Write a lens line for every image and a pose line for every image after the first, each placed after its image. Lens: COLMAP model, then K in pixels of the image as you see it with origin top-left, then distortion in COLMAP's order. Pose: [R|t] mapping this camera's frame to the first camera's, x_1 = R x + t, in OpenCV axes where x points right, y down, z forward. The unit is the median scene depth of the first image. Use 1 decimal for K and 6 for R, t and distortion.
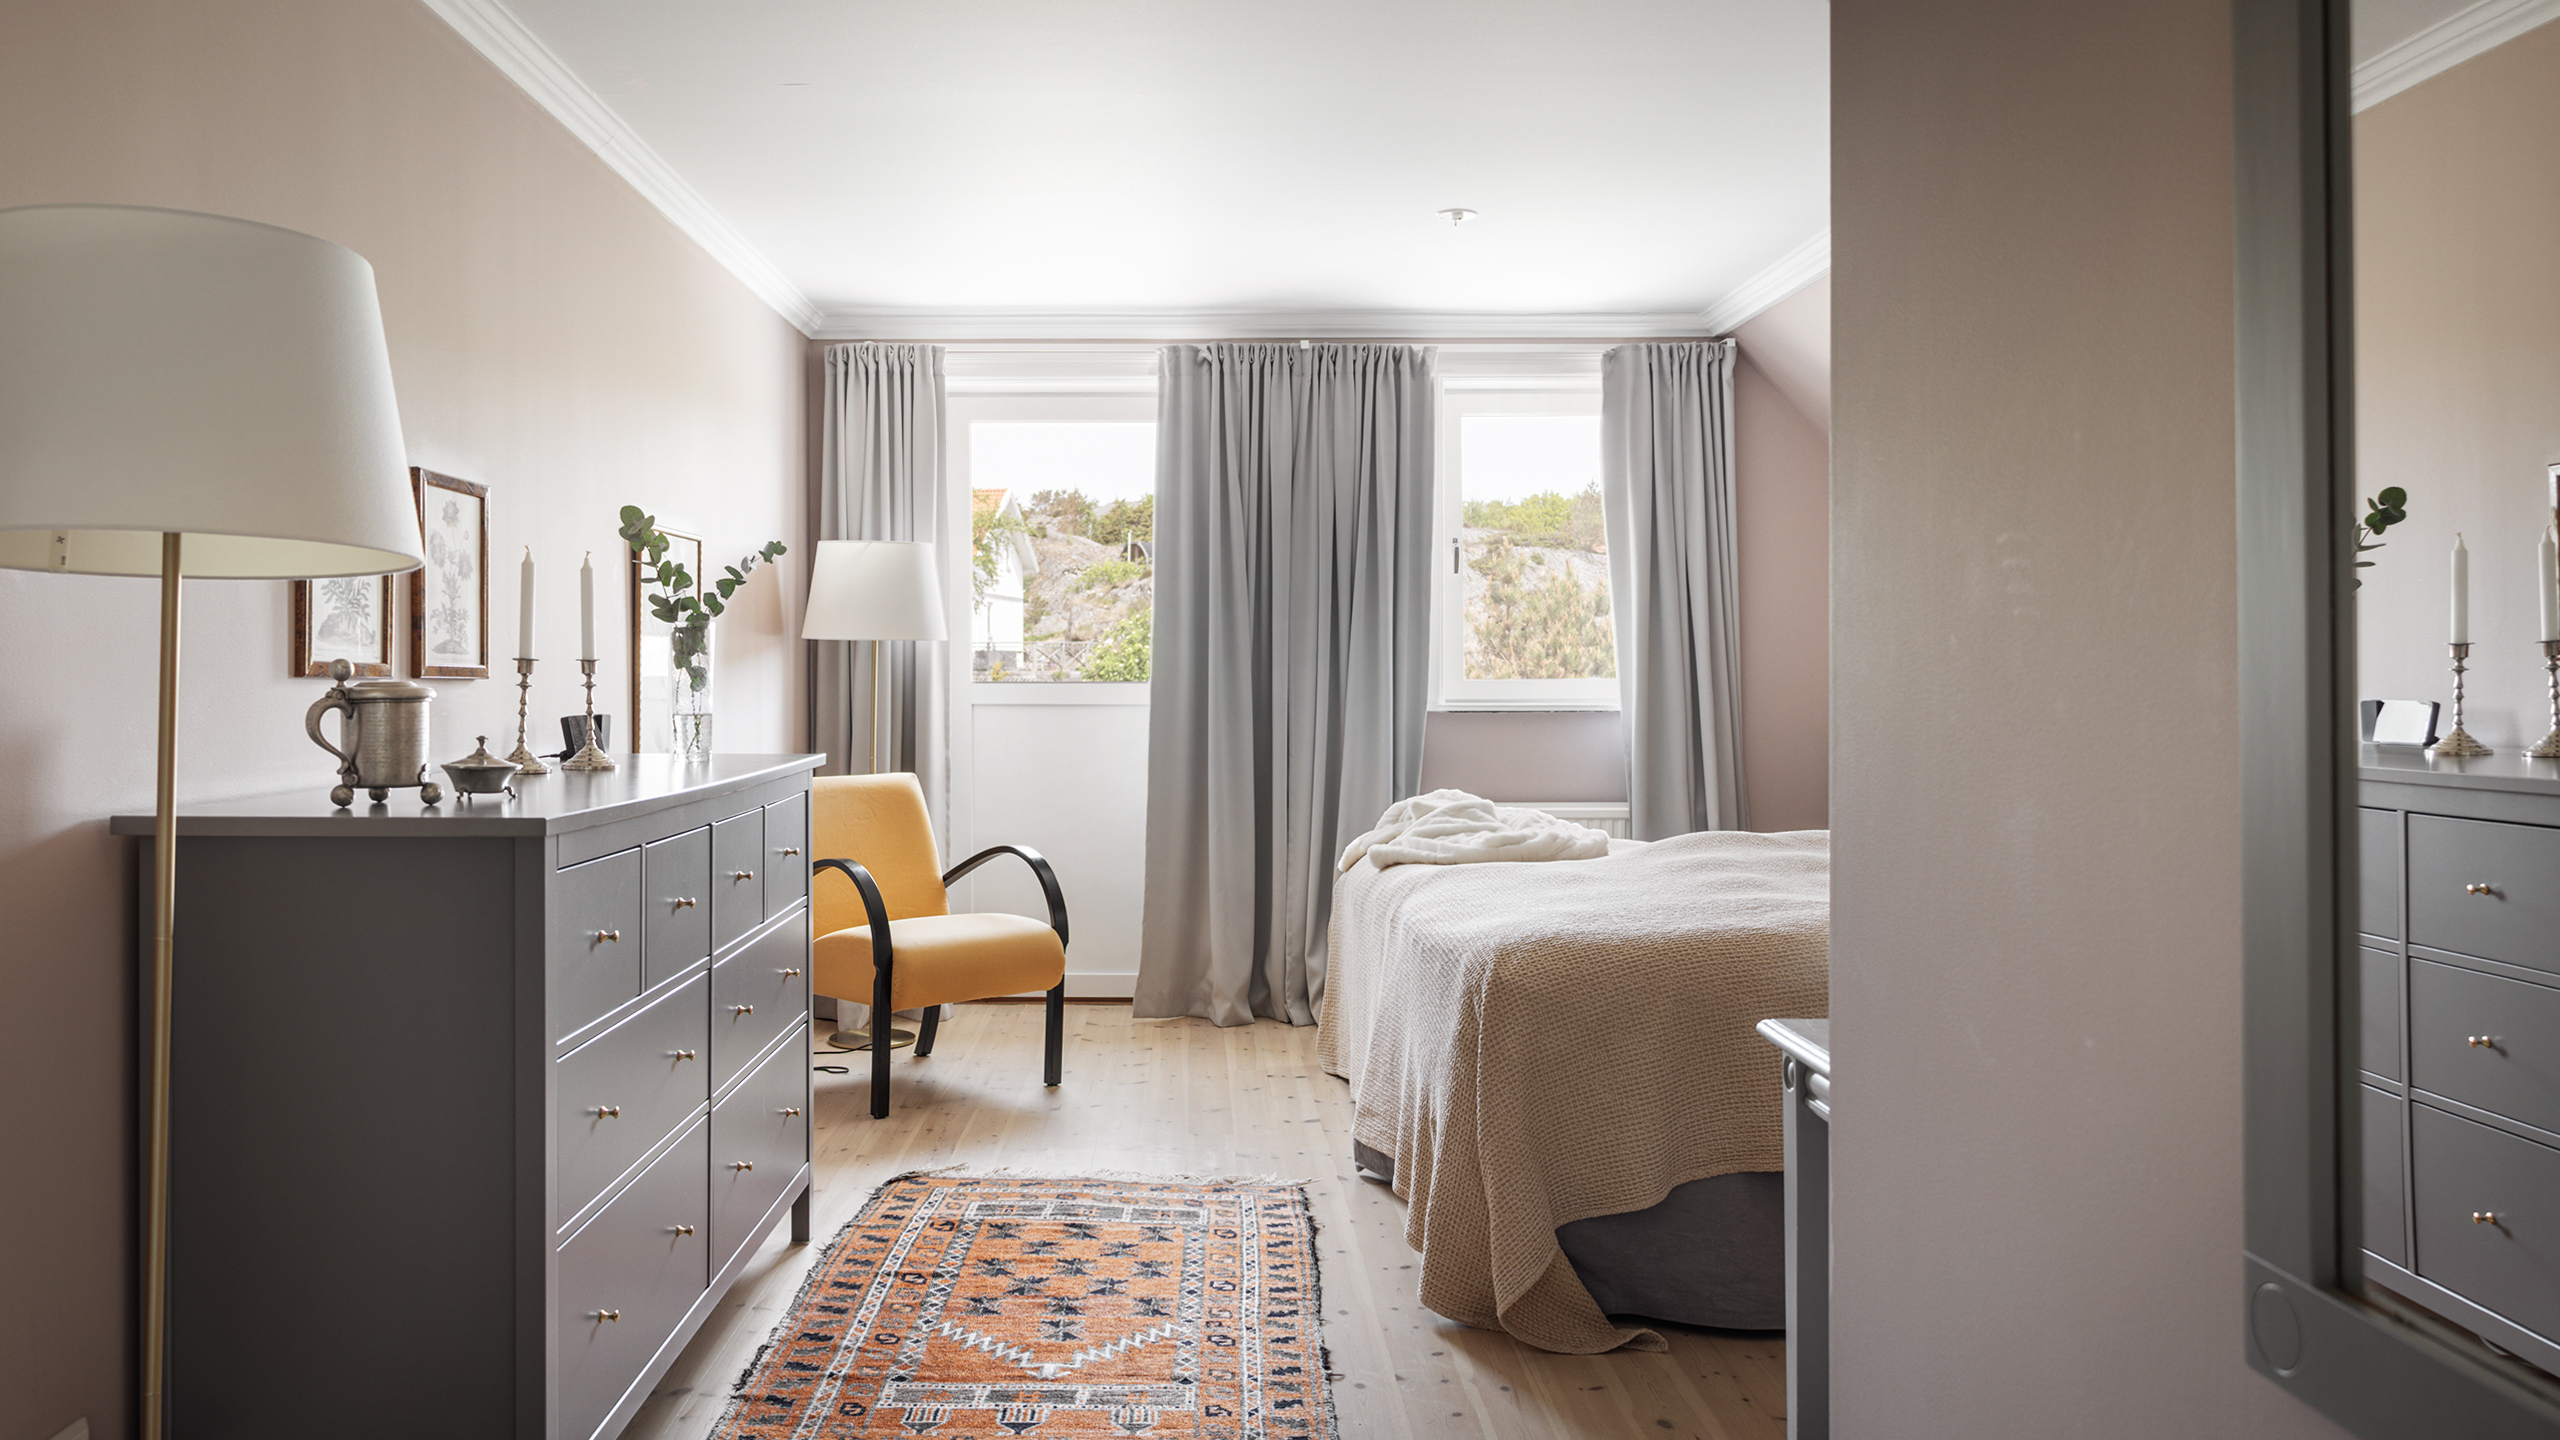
lens RADIAL K [[1684.8, 0, 1284.1], [0, 1684.8, 651.3], [0, 0, 1]] dist [-0.009254, -0.000913]
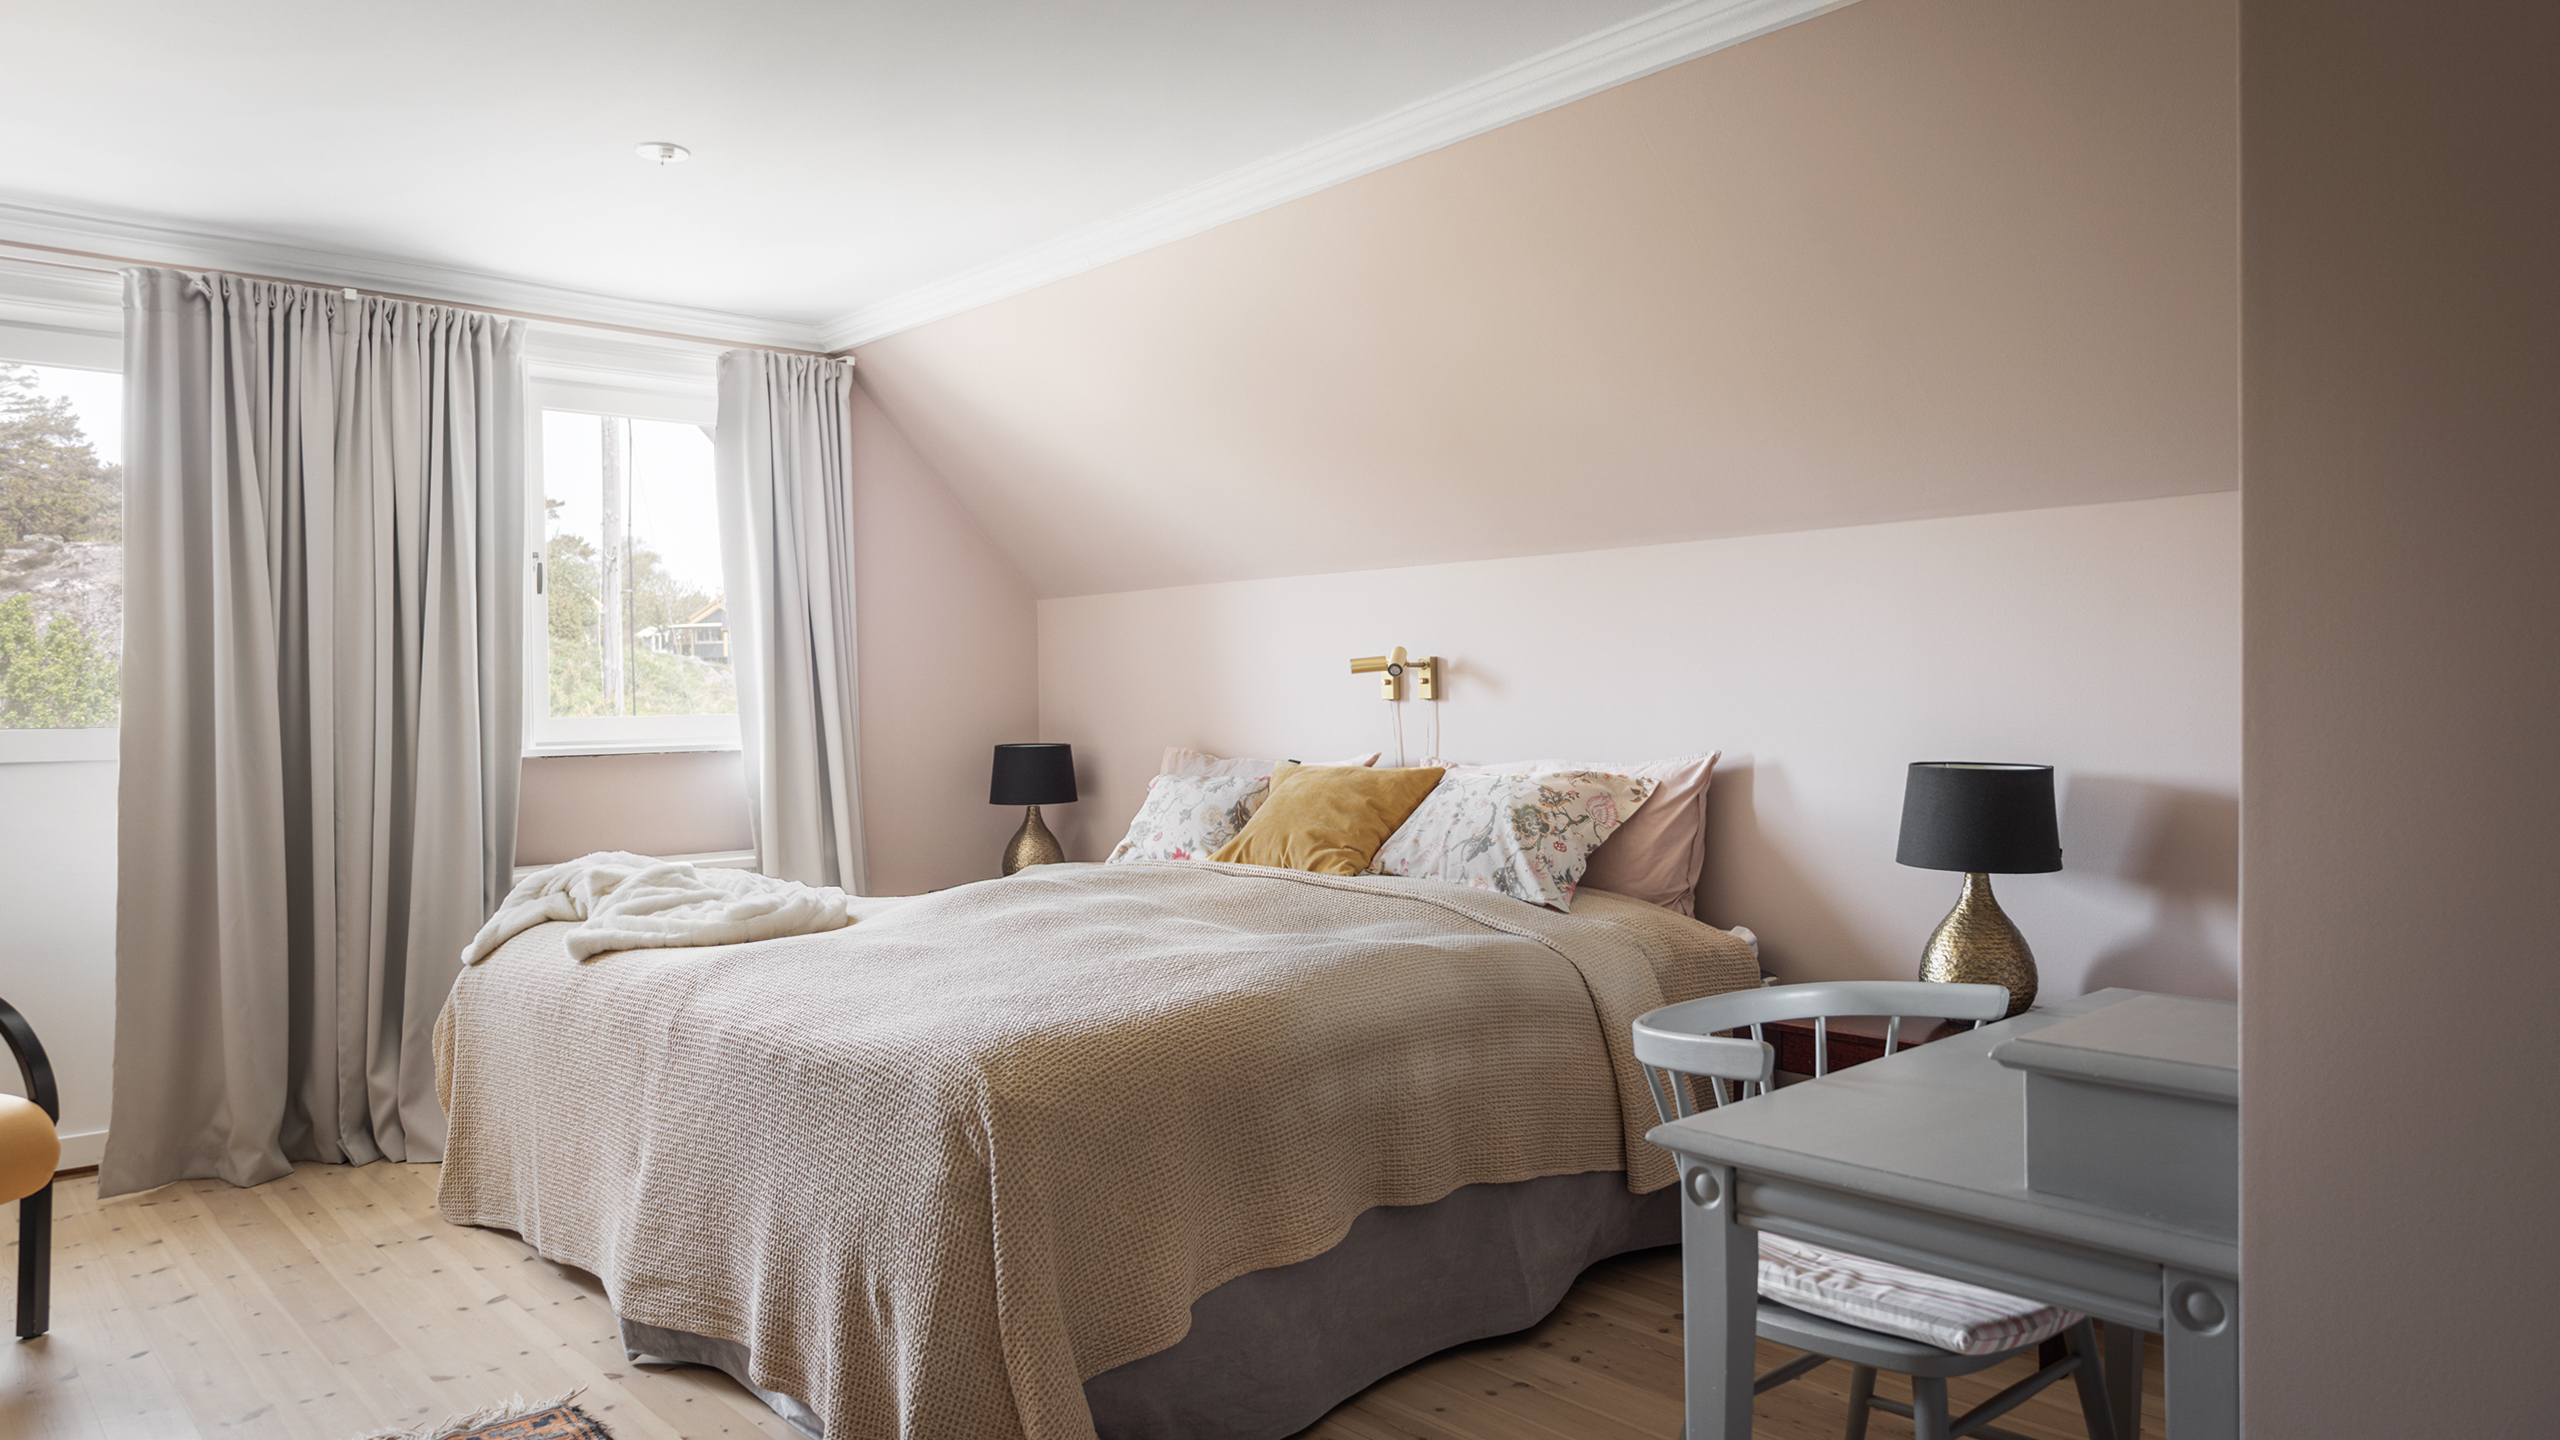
lens RADIAL K [[1584.4, 0, 1338.0], [0, 1584.4, 703.7], [0, 0, 1]] dist [-0.004069, -0.001707]
pose [[0.781765, -0.010165, 0.623491, -0.090183], [0.003470, 0.999923, 0.011951, 0.000880], [-0.623564, -0.007180, 0.781740, 0.140784]]
